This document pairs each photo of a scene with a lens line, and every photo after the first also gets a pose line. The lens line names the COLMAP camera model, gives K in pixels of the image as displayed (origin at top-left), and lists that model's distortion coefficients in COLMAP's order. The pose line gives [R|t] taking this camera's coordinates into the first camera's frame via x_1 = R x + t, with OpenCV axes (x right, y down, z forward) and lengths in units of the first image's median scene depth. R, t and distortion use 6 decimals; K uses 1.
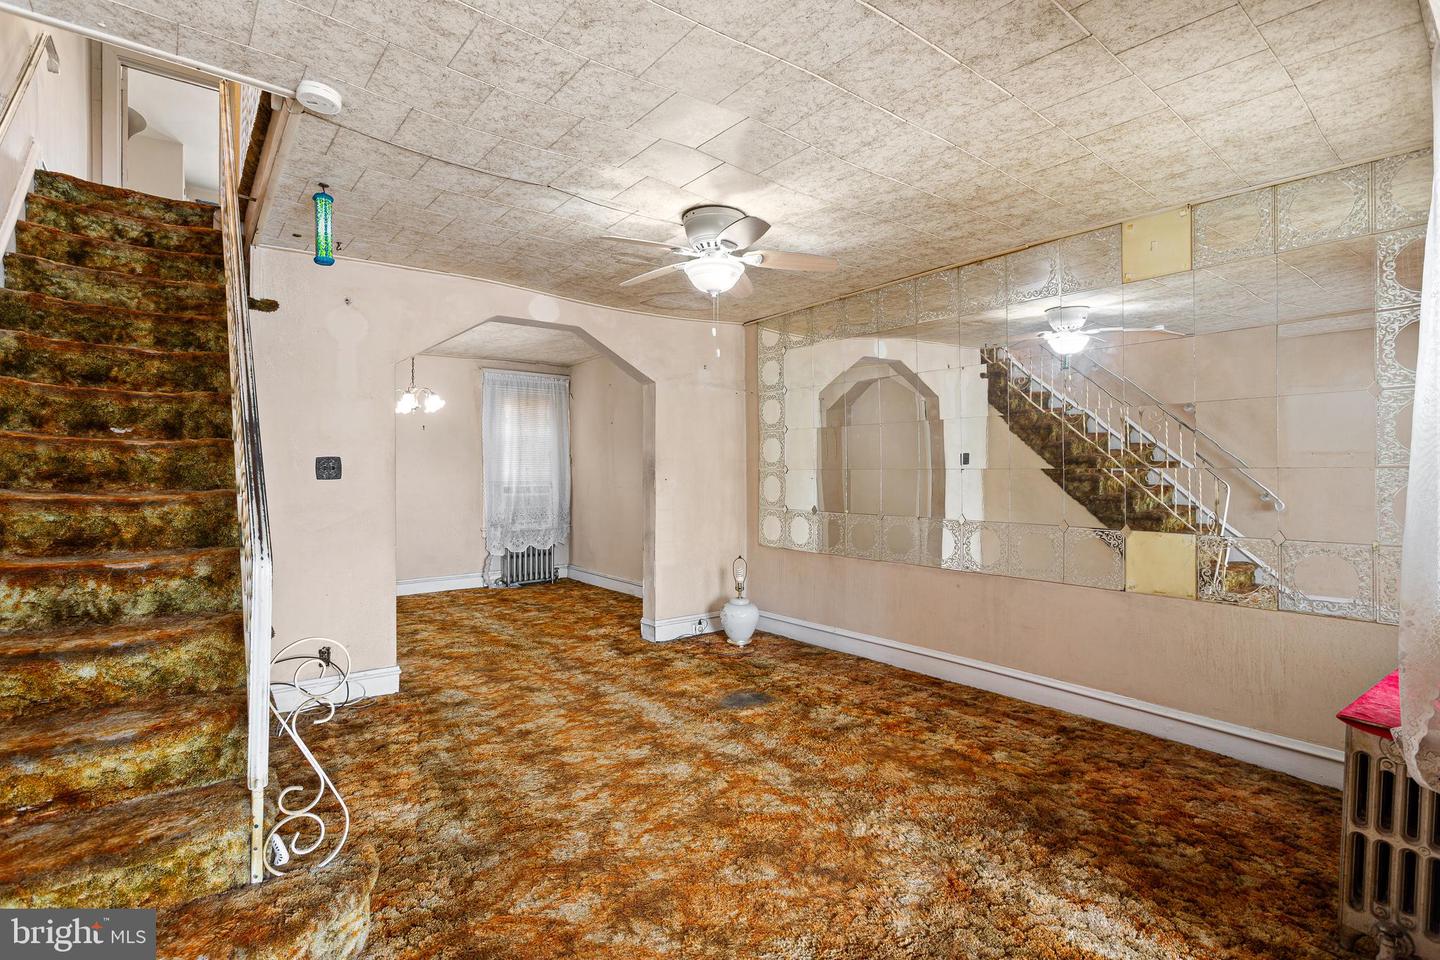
lens RADIAL K [[694.7, 0, 729.4], [0, 694.7, 466.1], [0, 0, 1]] dist [-0.008106, 0.001933]
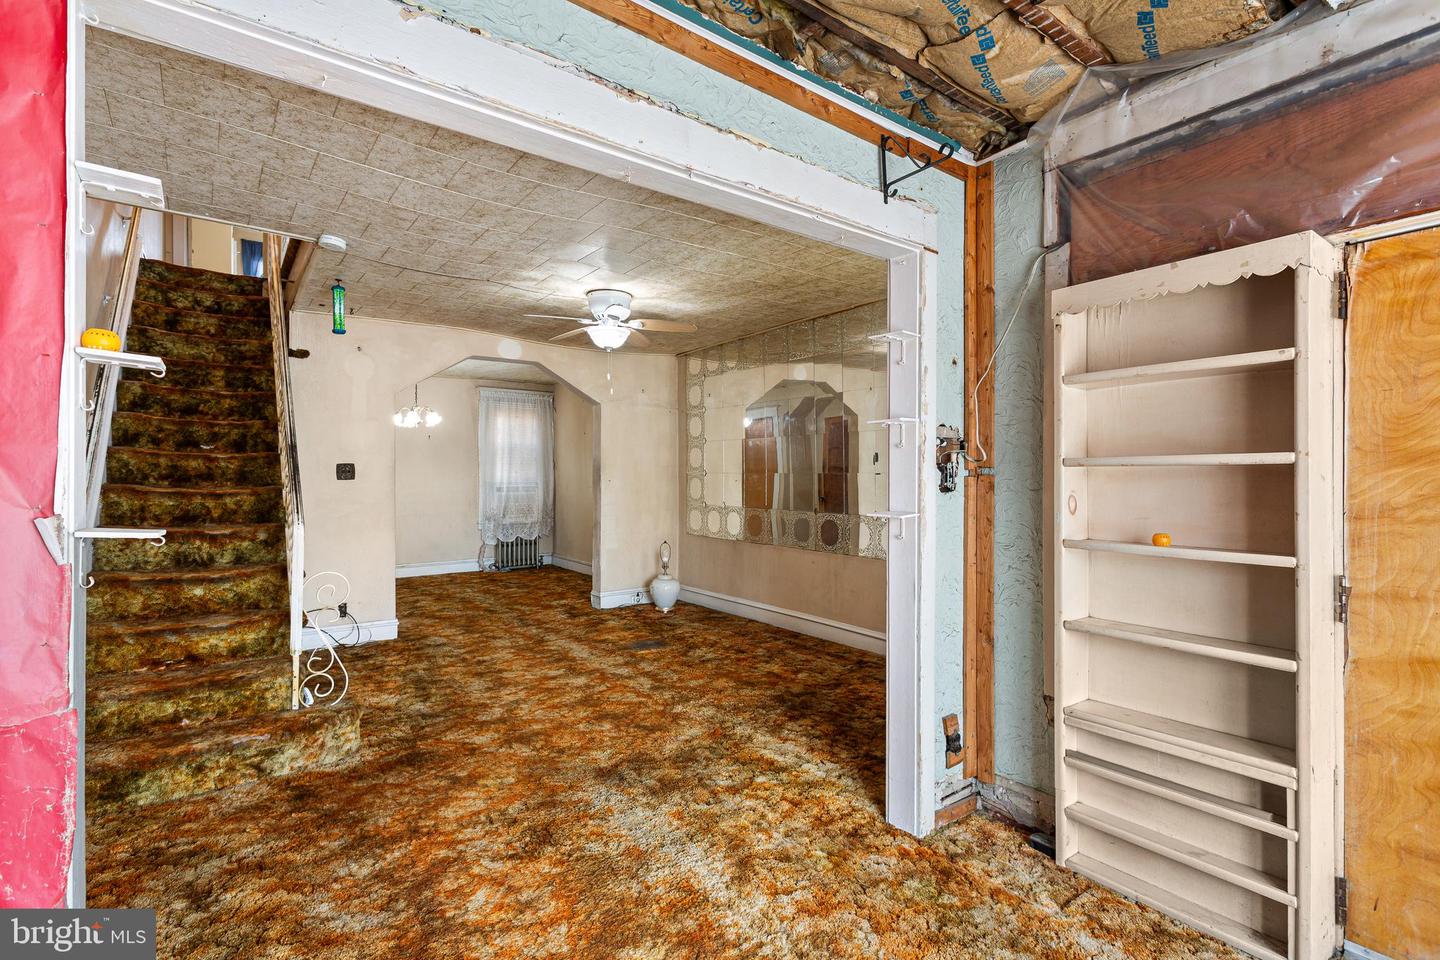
lens RADIAL K [[684.4, 0, 714.2], [0, 684.4, 471.4], [0, 0, 1]] dist [0.001258, -0.000575]
pose [[0.998910, 0.002286, -0.046622, 0.272822], [-0.002061, 0.999986, 0.004868, -0.007133], [0.046633, -0.004767, 0.998901, -0.407185]]
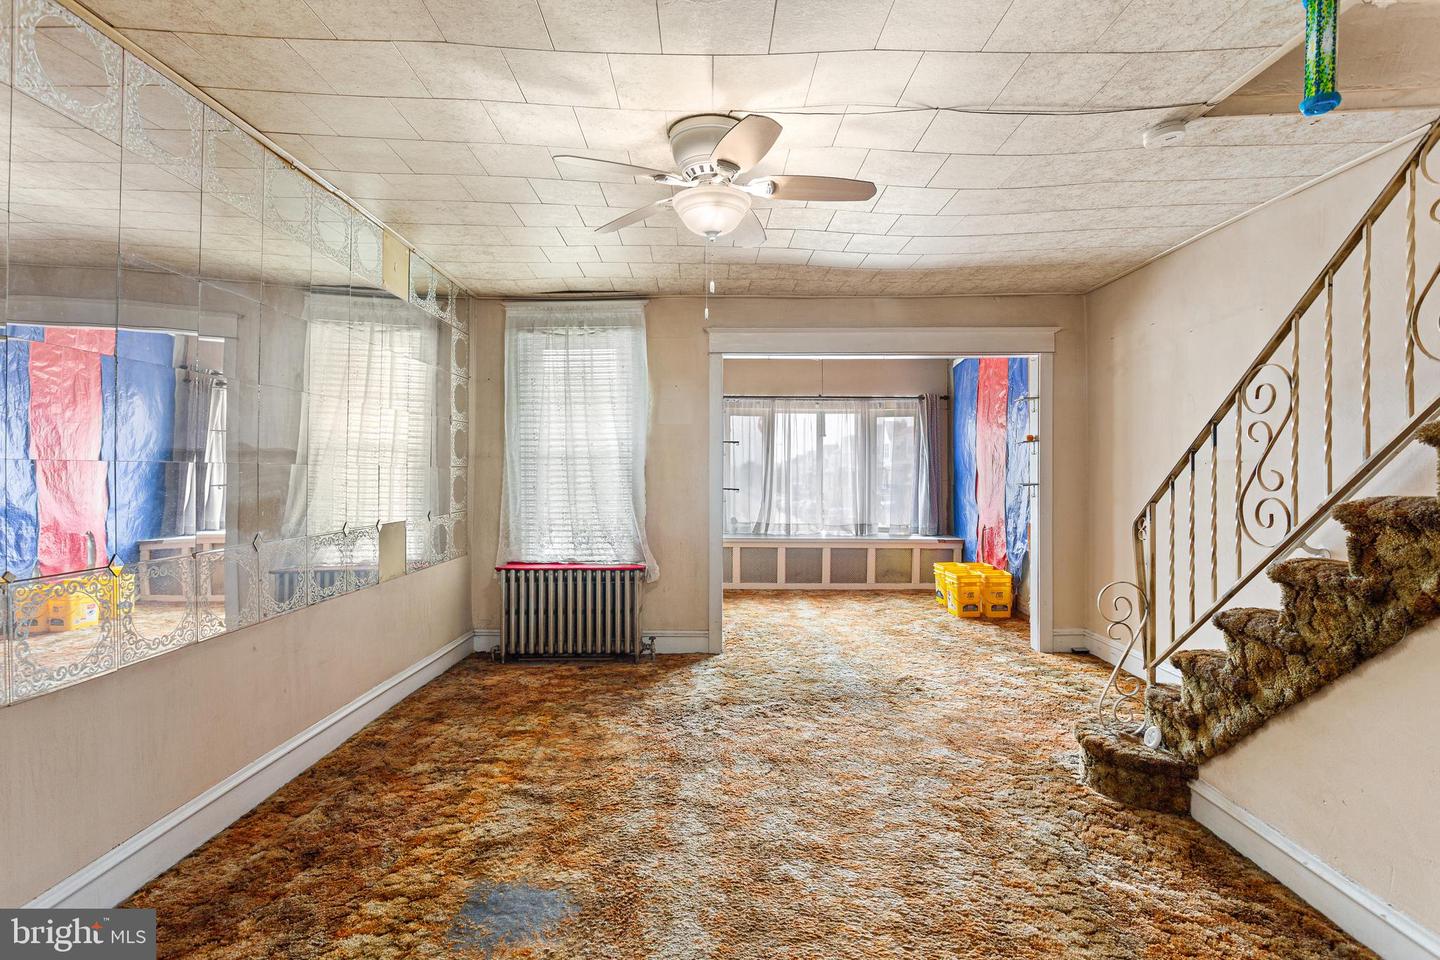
lens RADIAL K [[713.4, 0, 720.0], [0, 713.4, 480.0], [0, 0, 1]] dist [0.000646, -0.000103]
pose [[-0.794820, -0.000893, 0.606845, -0.526000], [-0.004690, 0.999978, -0.004670, 0.032836], [-0.606827, -0.006558, -0.794807, 1.696808]]
